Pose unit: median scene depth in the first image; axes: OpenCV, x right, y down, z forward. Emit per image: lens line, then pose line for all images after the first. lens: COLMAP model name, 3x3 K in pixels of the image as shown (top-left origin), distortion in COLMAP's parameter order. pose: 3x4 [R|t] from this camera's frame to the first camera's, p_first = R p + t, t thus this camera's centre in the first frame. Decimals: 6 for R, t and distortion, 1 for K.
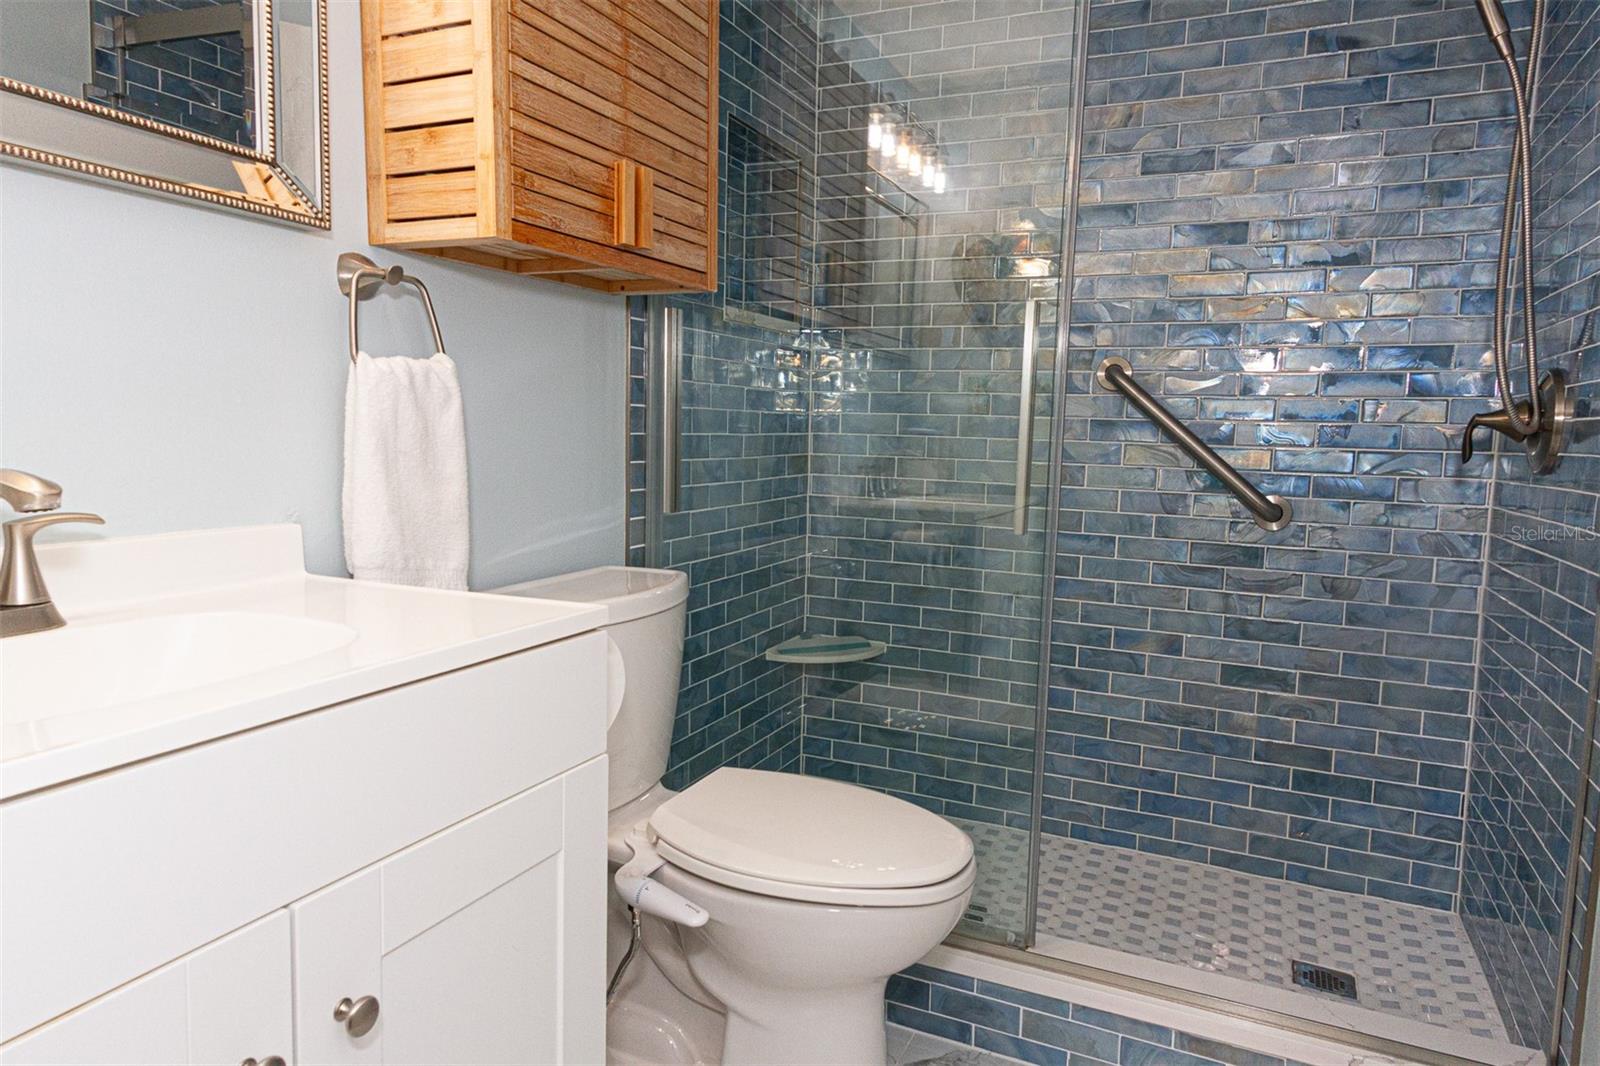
lens RADIAL K [[1017.6, 0, 795.1], [0, 1017.6, 532.1], [0, 0, 1]] dist [0.031717, -0.000613]
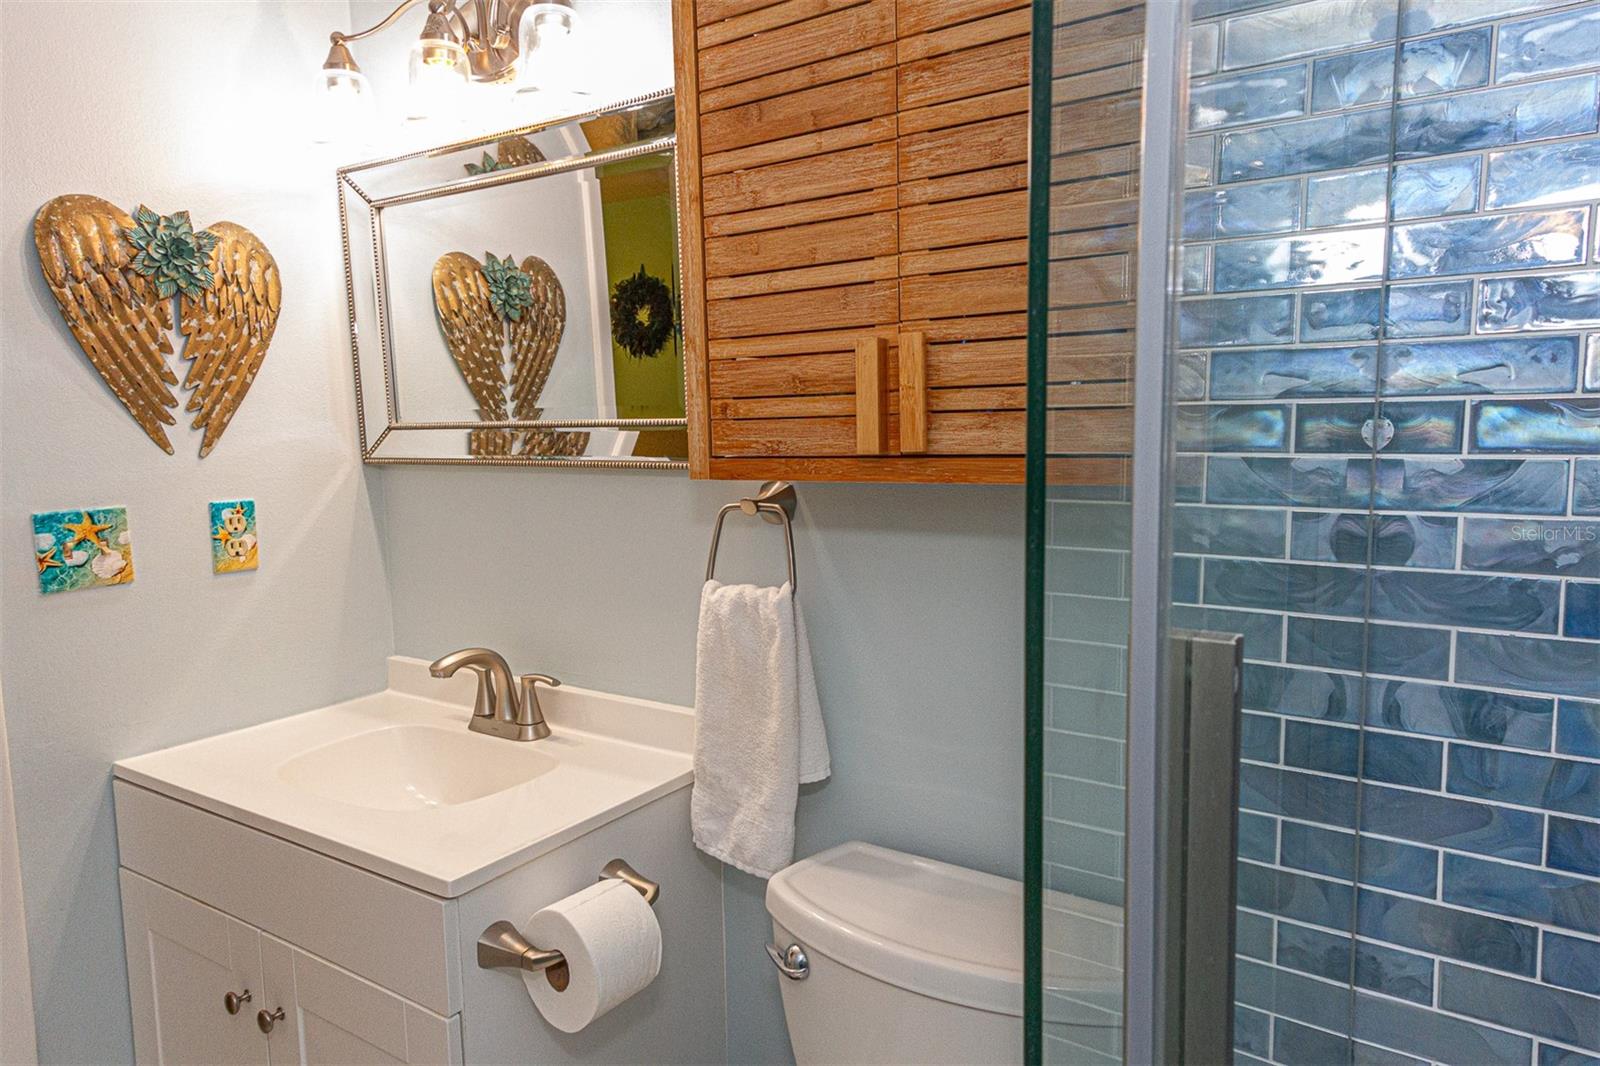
lens RADIAL K [[1020.2, 0, 802.1], [0, 1020.2, 531.2], [0, 0, 1]] dist [0.031419, -0.001554]
pose [[-0.159327, 0.083875, -0.983656, 0.371881], [-0.089303, 0.991075, 0.098973, -0.204482], [0.983179, 0.103612, -0.150414, 0.740769]]
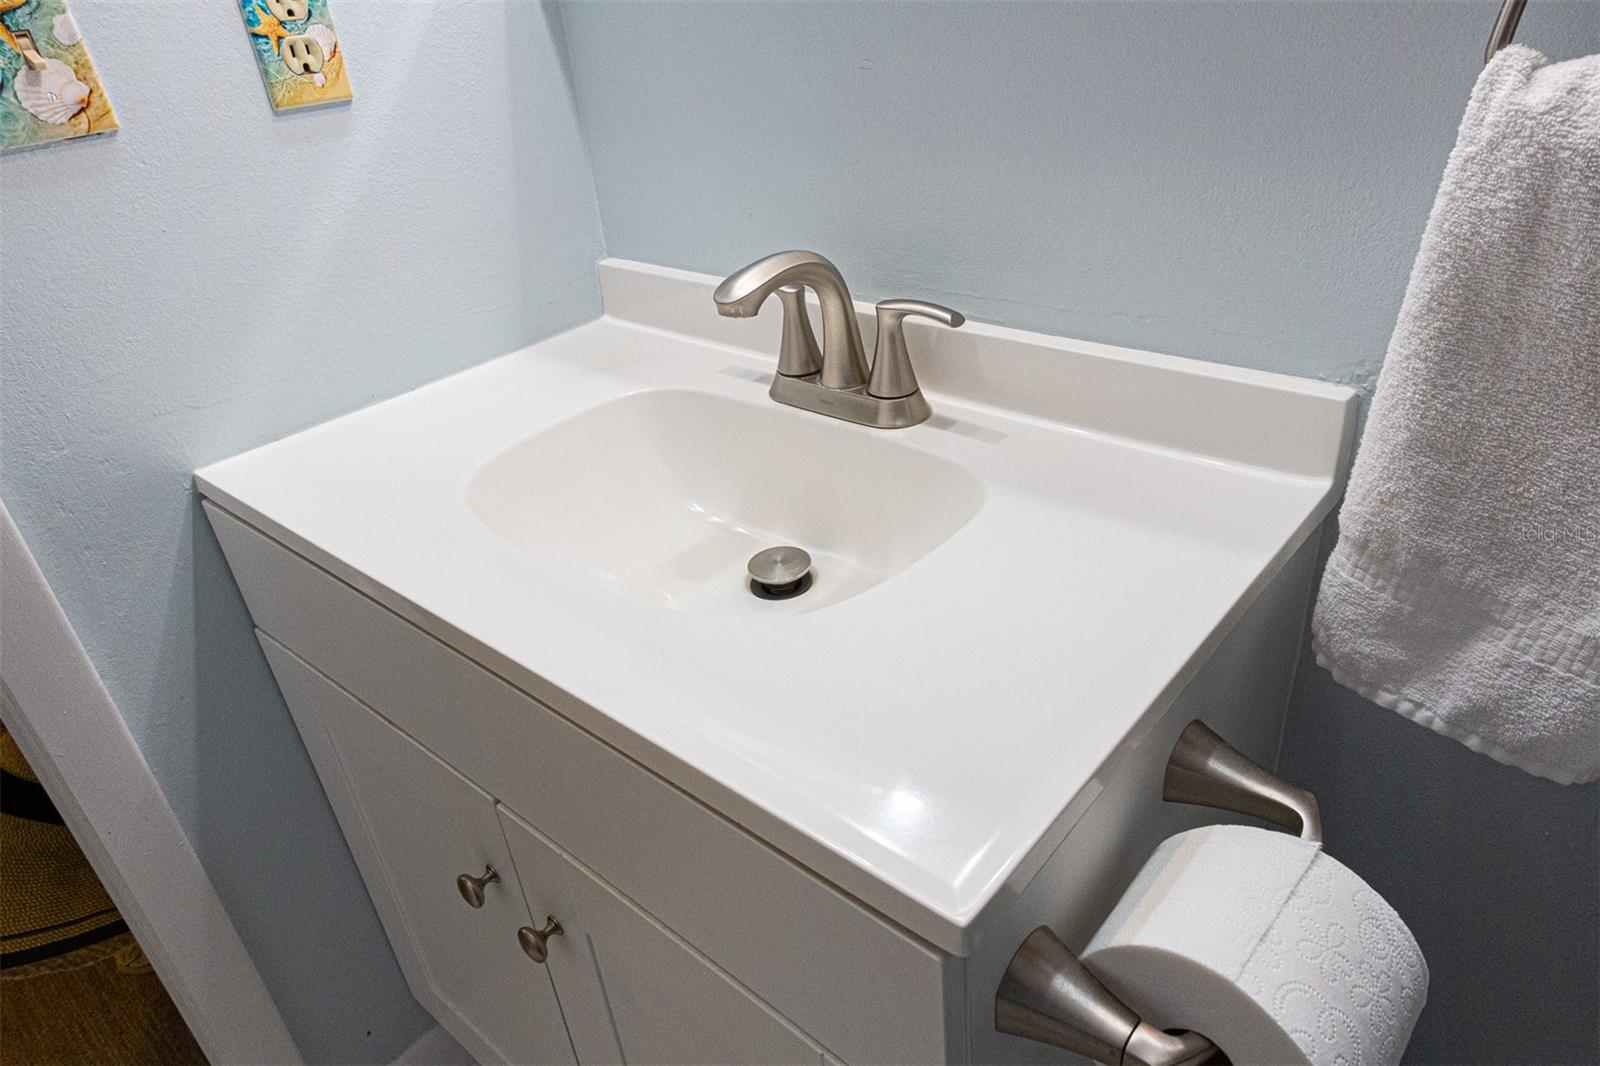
lens RADIAL K [[997.8, 0, 799.7], [0, 997.8, 538.8], [0, 0, 1]] dist [0.018385, -0.002051]
pose [[-0.280208, 0.483721, -0.829155, 0.033443], [-0.028047, 0.859263, 0.510765, -0.120421], [0.959530, 0.166376, -0.227205, 0.507498]]
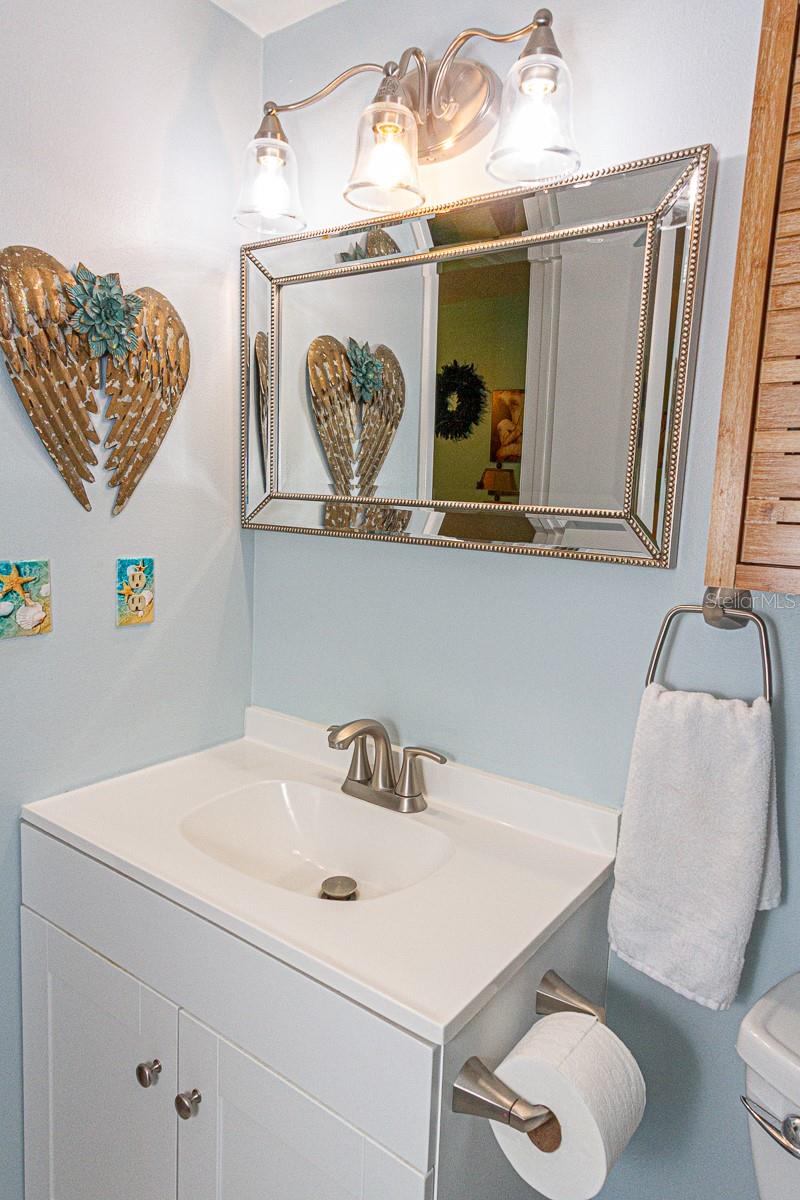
lens RADIAL K [[765.2, 0, 401.5], [0, 765.2, 599.0], [0, 0, 1]] dist [0.031419, -0.001554]
pose [[-0.198406, 0.095286, -0.975477, 0.227431], [-0.154772, 0.979730, 0.127181, -0.189758], [0.967823, 0.176210, -0.179636, 0.517741]]
